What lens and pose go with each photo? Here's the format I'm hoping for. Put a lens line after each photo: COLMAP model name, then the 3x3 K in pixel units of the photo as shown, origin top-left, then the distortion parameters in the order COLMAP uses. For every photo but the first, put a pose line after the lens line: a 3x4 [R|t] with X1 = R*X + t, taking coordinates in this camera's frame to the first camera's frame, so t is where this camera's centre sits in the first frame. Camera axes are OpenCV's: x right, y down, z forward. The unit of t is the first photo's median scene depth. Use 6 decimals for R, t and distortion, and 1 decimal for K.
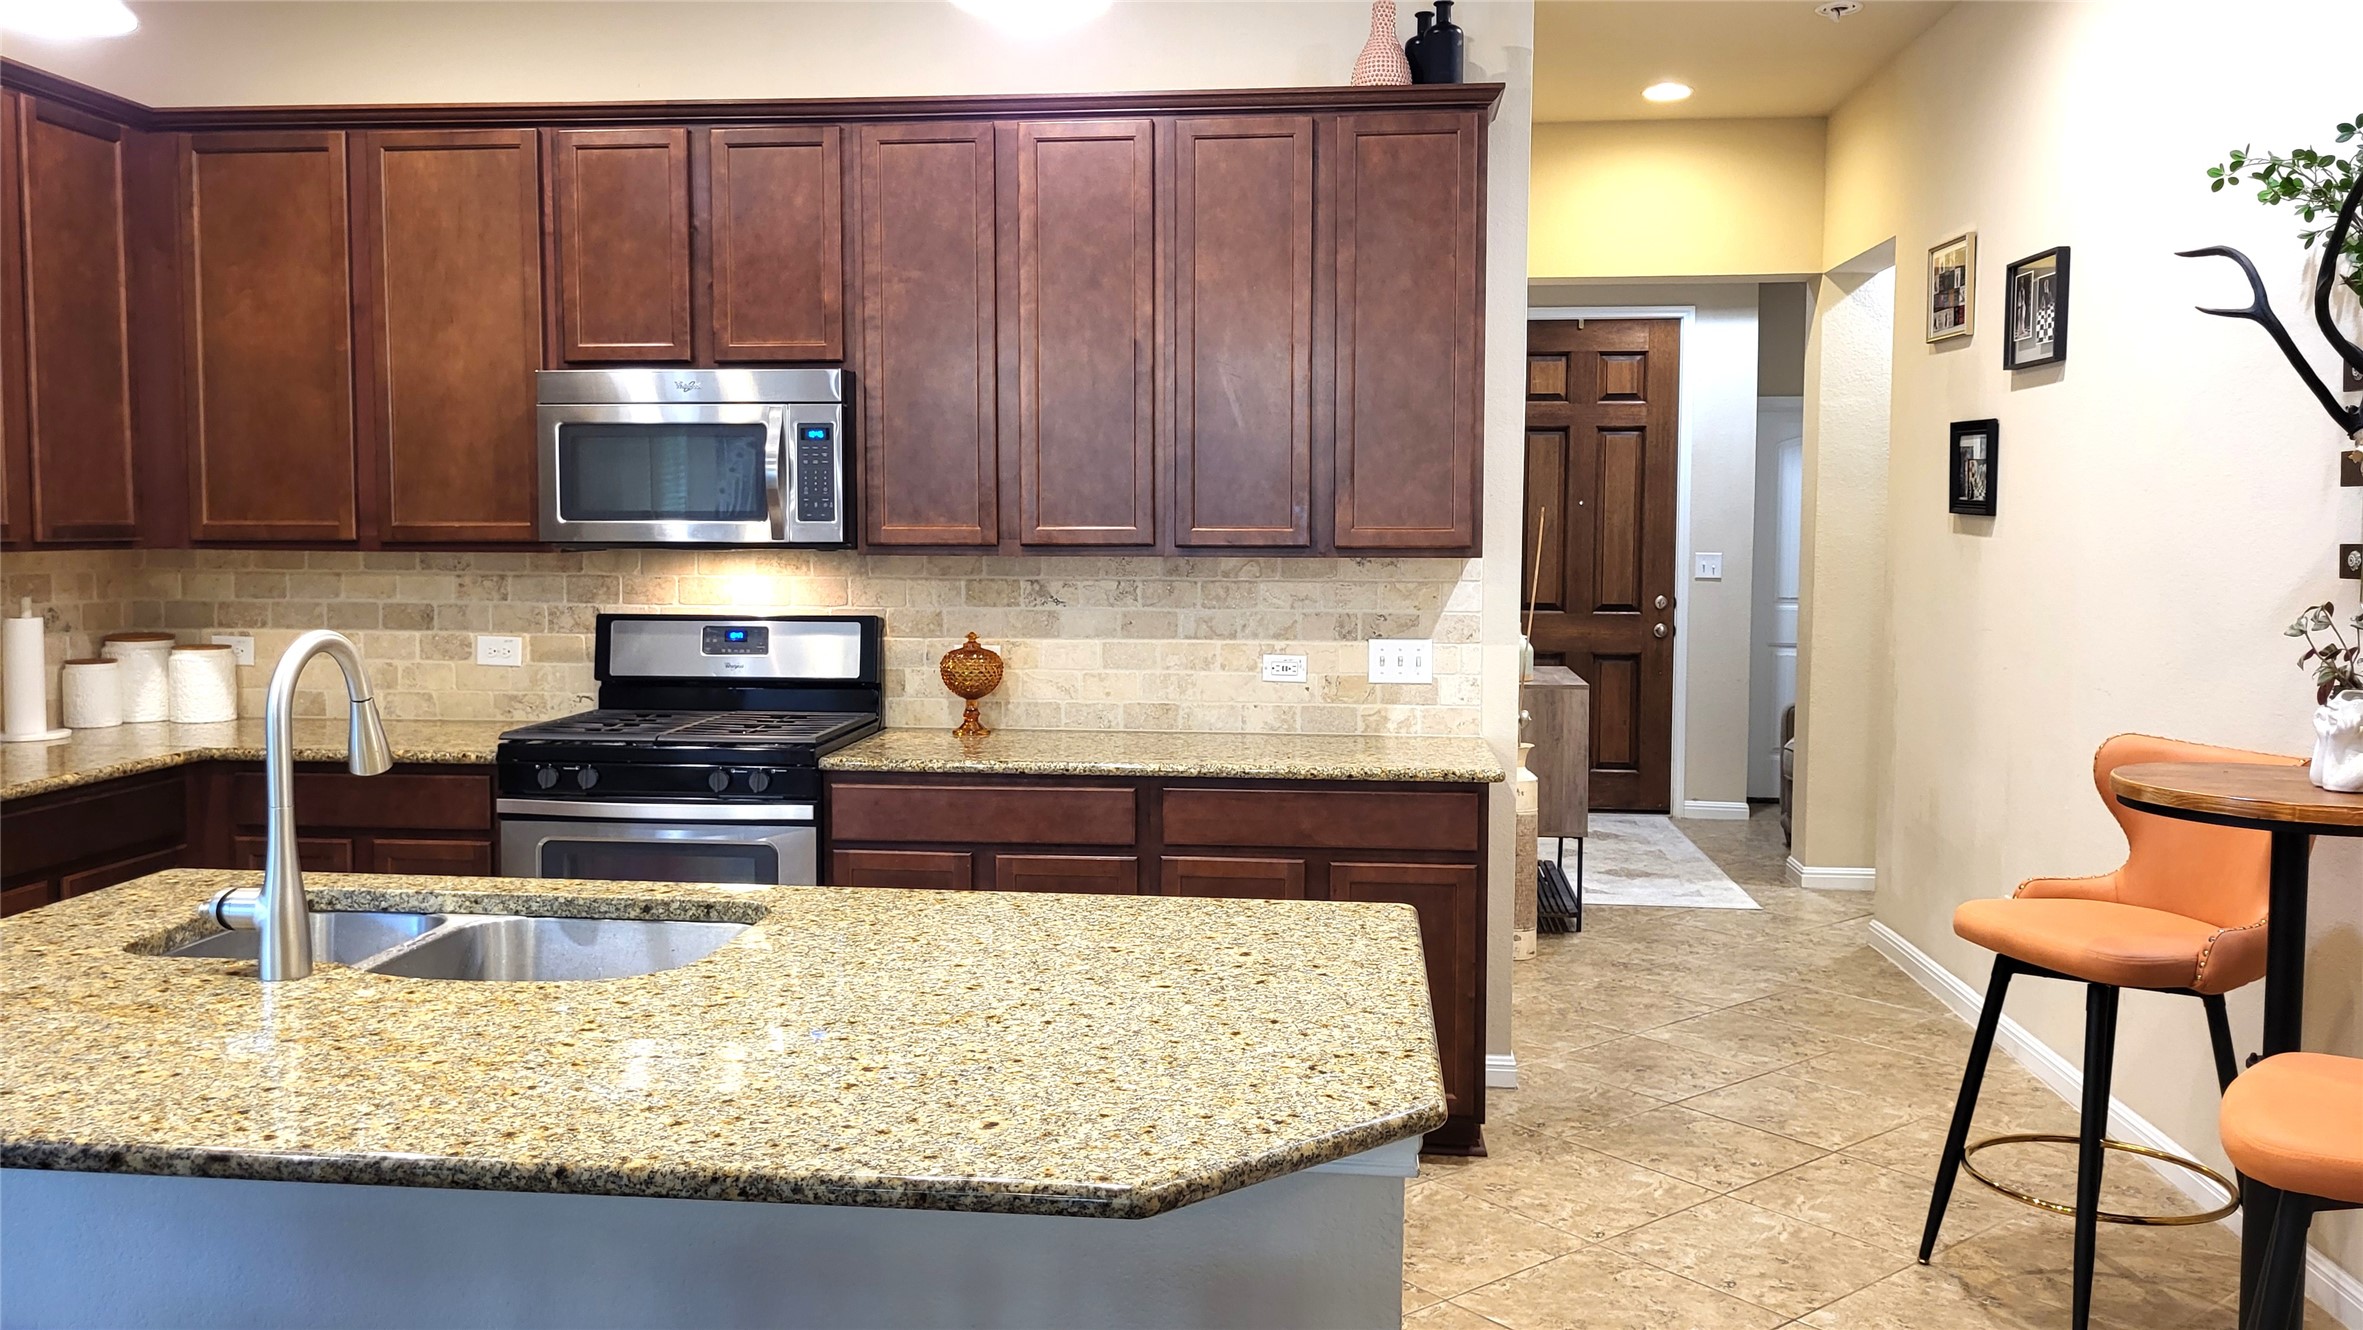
lens RADIAL K [[1812.1, 0, 1165.8], [0, 1812.1, 629.6], [0, 0, 1]] dist [0.048401, -0.043431]
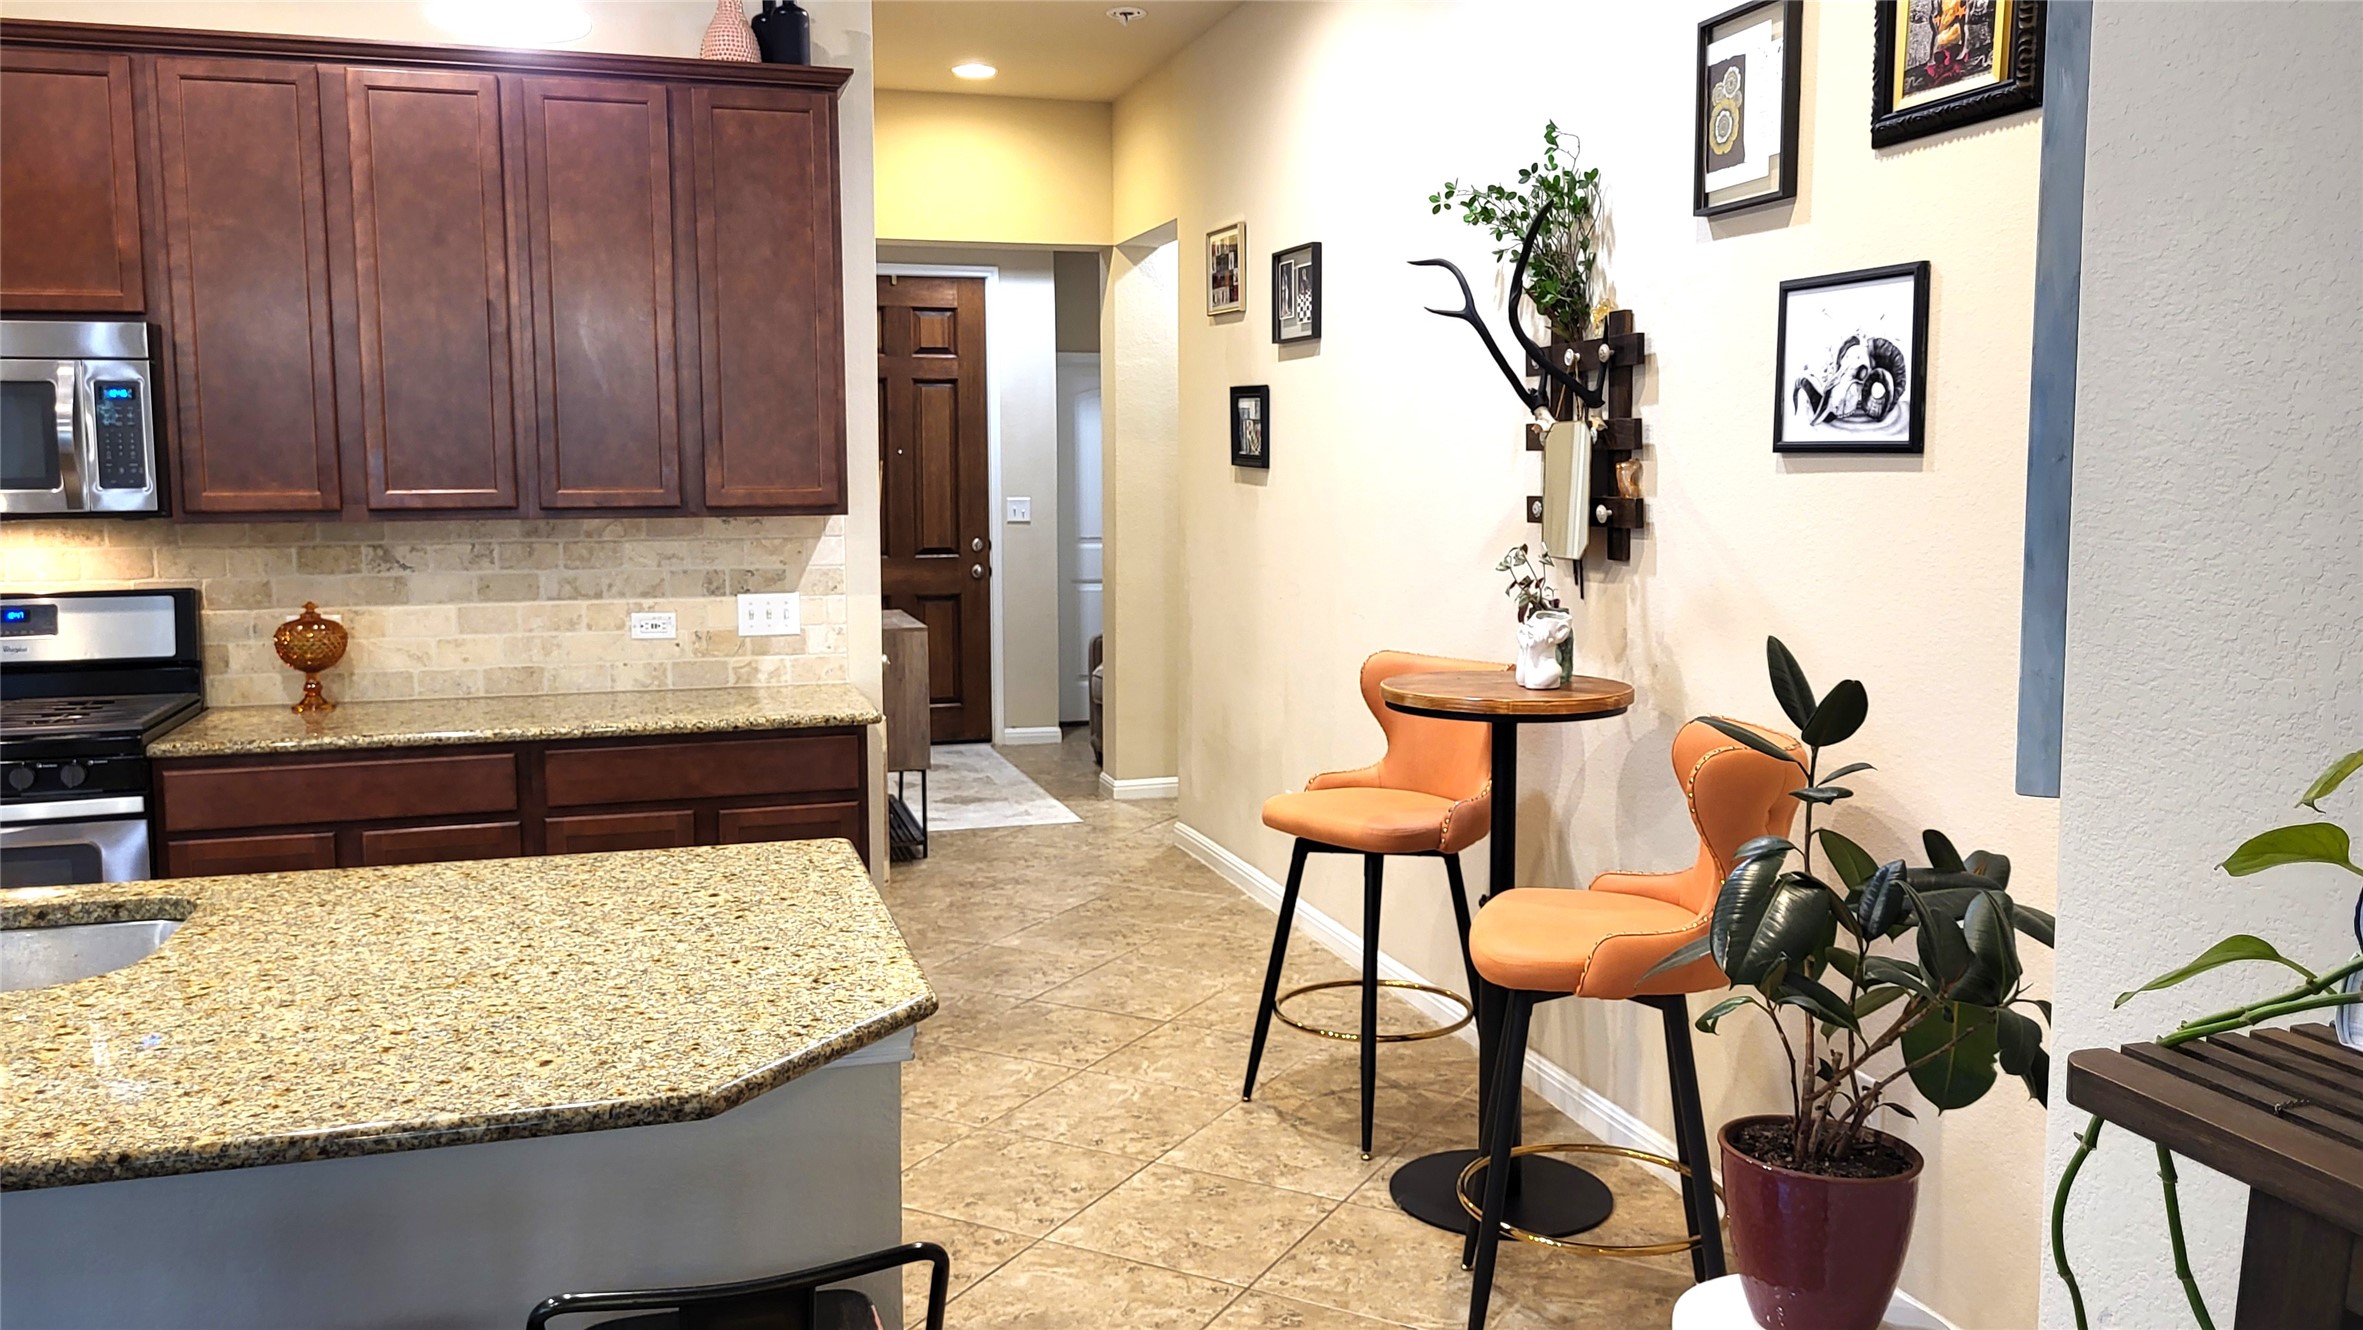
lens RADIAL K [[1812.1, 0, 1182.8], [0, 1812.1, 619.0], [0, 0, 1]] dist [0.048401, -0.043431]
pose [[0.922296, -0.041340, 0.384268, -0.056423], [0.030639, 0.998954, 0.033930, -0.008558], [-0.385269, -0.019520, 0.922598, -0.062041]]
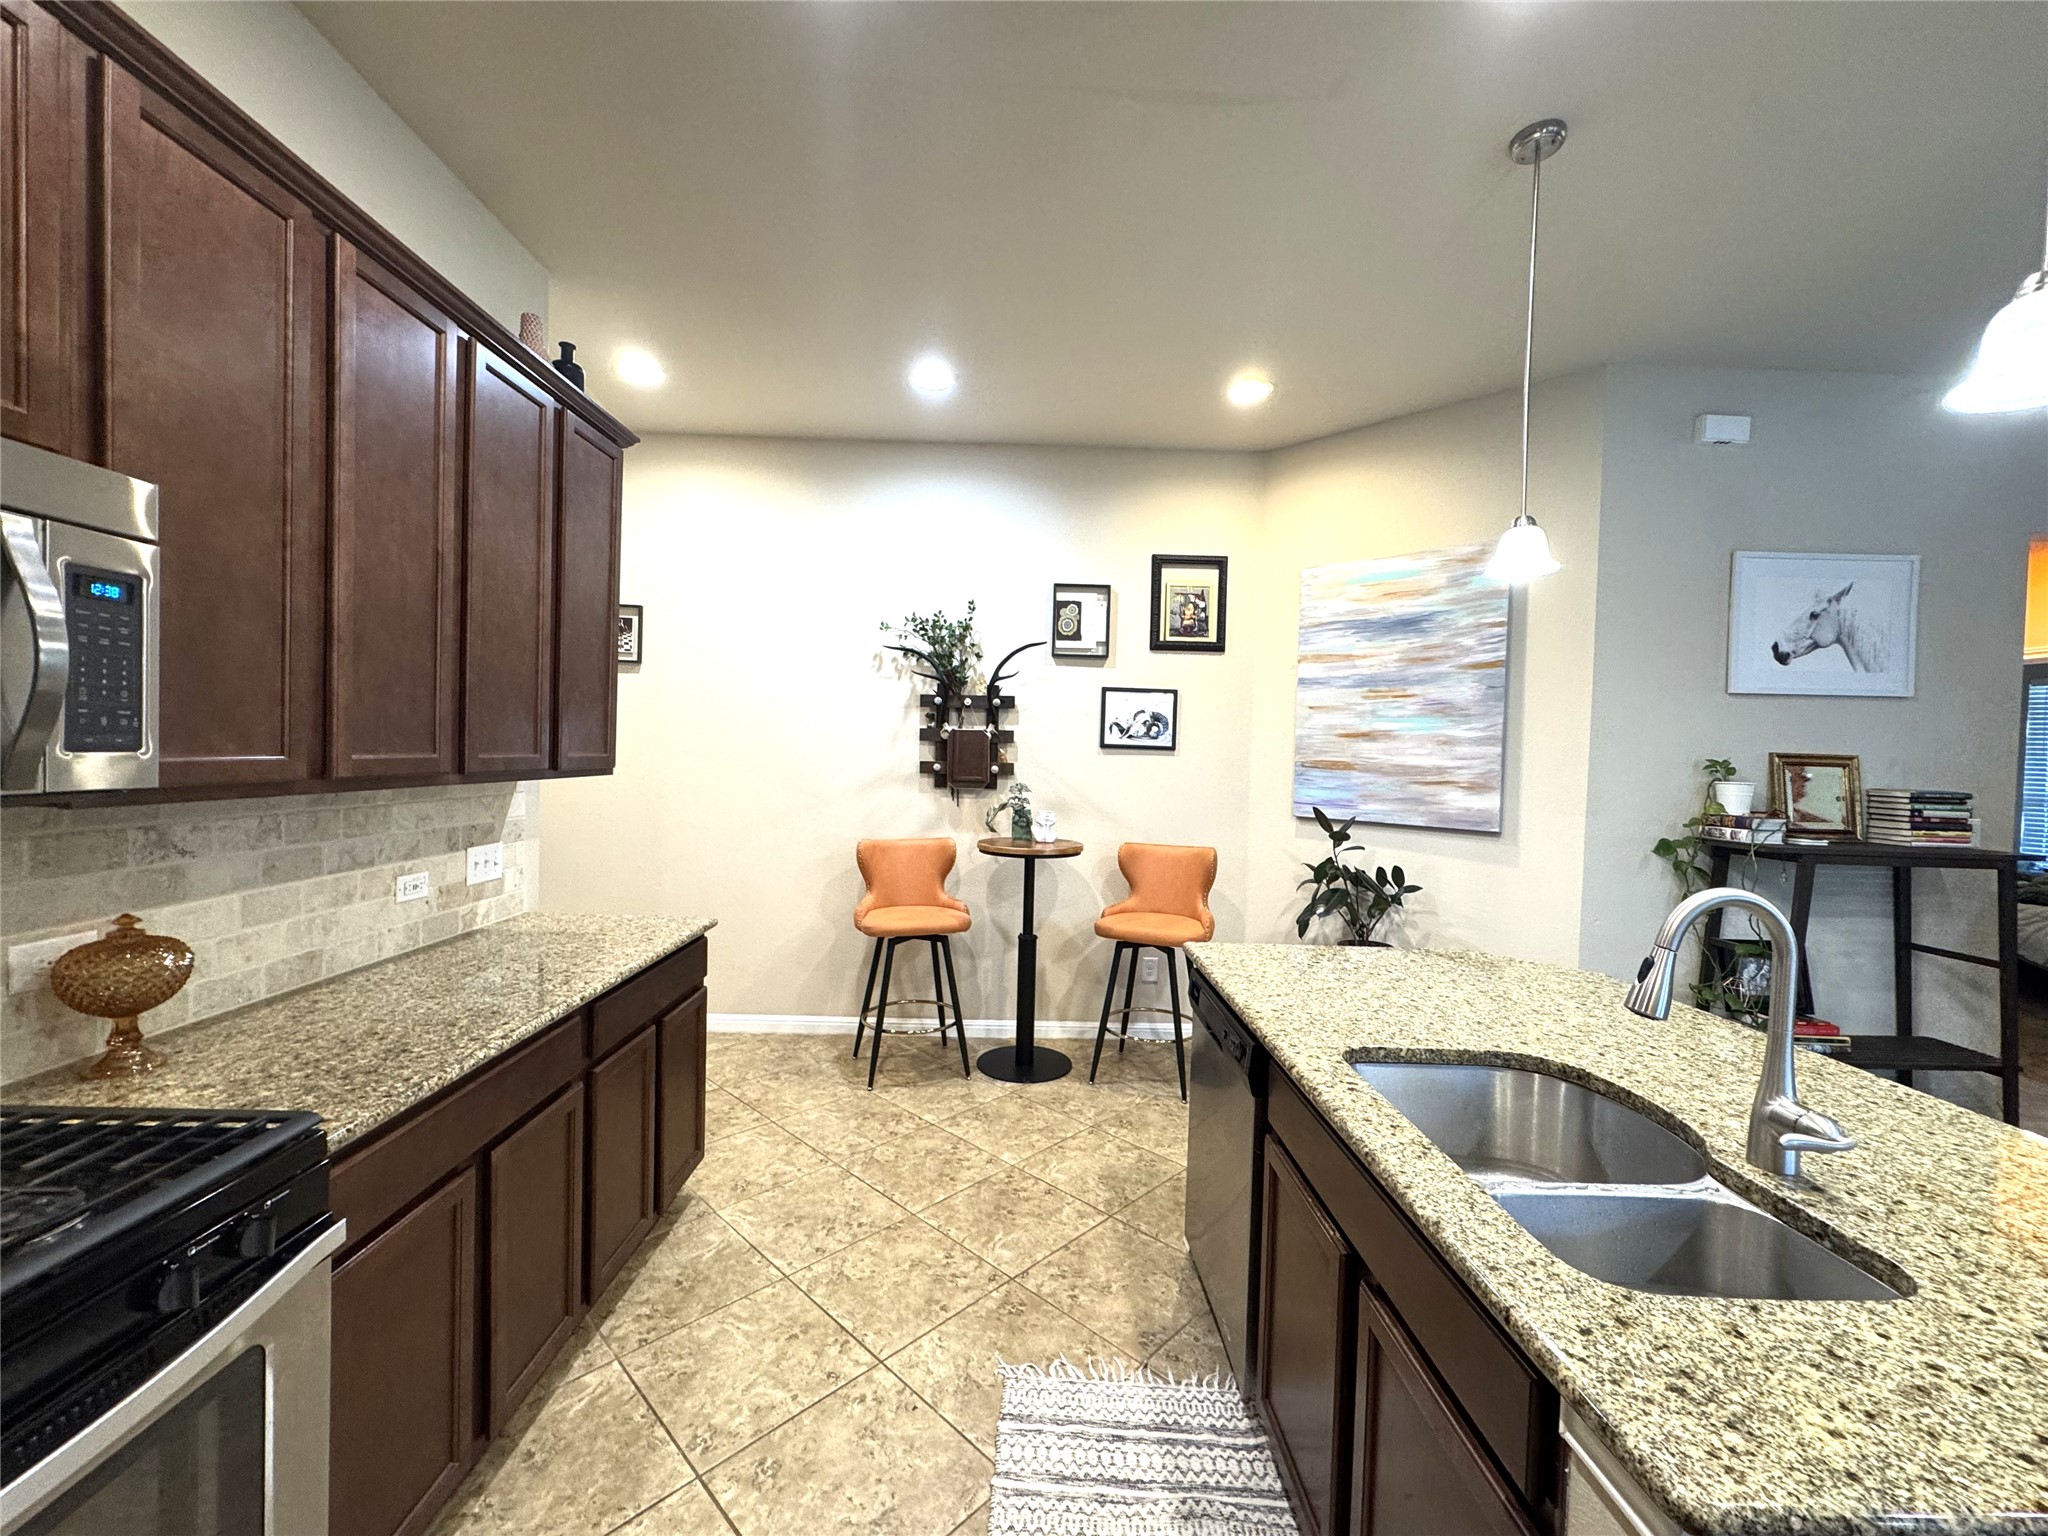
lens RADIAL K [[806.1, 0, 1030.0], [0, 806.1, 768.4], [0, 0, 1]] dist [-0.002638, 0.001077]
pose [[-0.121514, -0.028558, 0.992179, -0.459410], [0.030658, 0.999001, 0.032509, -0.053622], [-0.992116, 0.034369, -0.120517, 0.750583]]
